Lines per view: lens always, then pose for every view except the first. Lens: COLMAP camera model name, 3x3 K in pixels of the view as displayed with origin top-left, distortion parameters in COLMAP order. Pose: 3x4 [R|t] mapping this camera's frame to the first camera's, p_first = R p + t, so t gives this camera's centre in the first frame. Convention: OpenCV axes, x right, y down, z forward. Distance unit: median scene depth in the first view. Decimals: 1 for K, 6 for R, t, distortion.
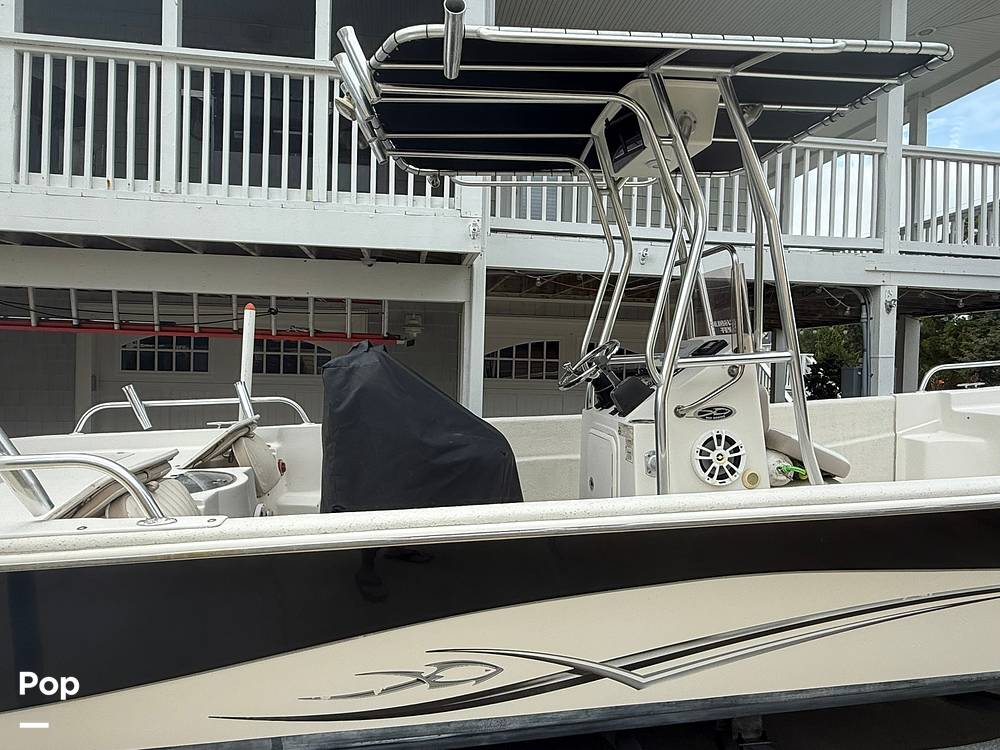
lens RADIAL K [[618.3, 0, 500.0], [0, 618.3, 375.0], [0, 0, 1]] dist [-0.023847, 0.031651]
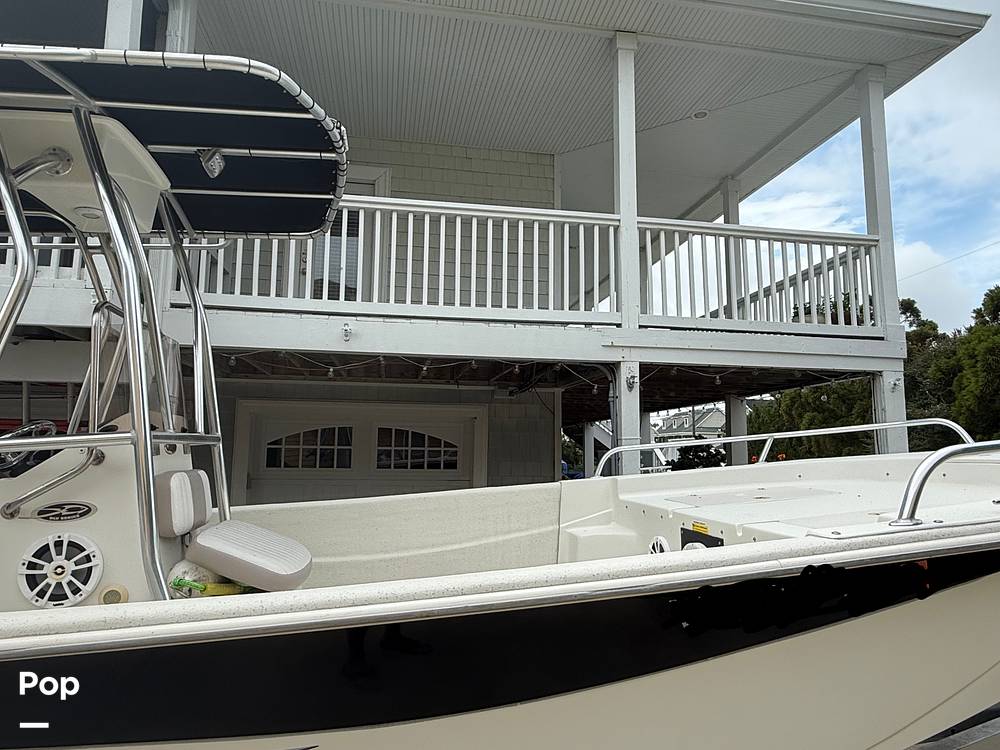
lens RADIAL K [[622.6, 0, 500.0], [0, 622.6, 375.0], [0, 0, 1]] dist [0.028220, 0.000414]
pose [[0.999460, -0.009505, 0.031463, 0.409678], [0.013859, 0.989884, -0.141204, 0.005040], [-0.029802, 0.141564, 0.989480, 0.077322]]
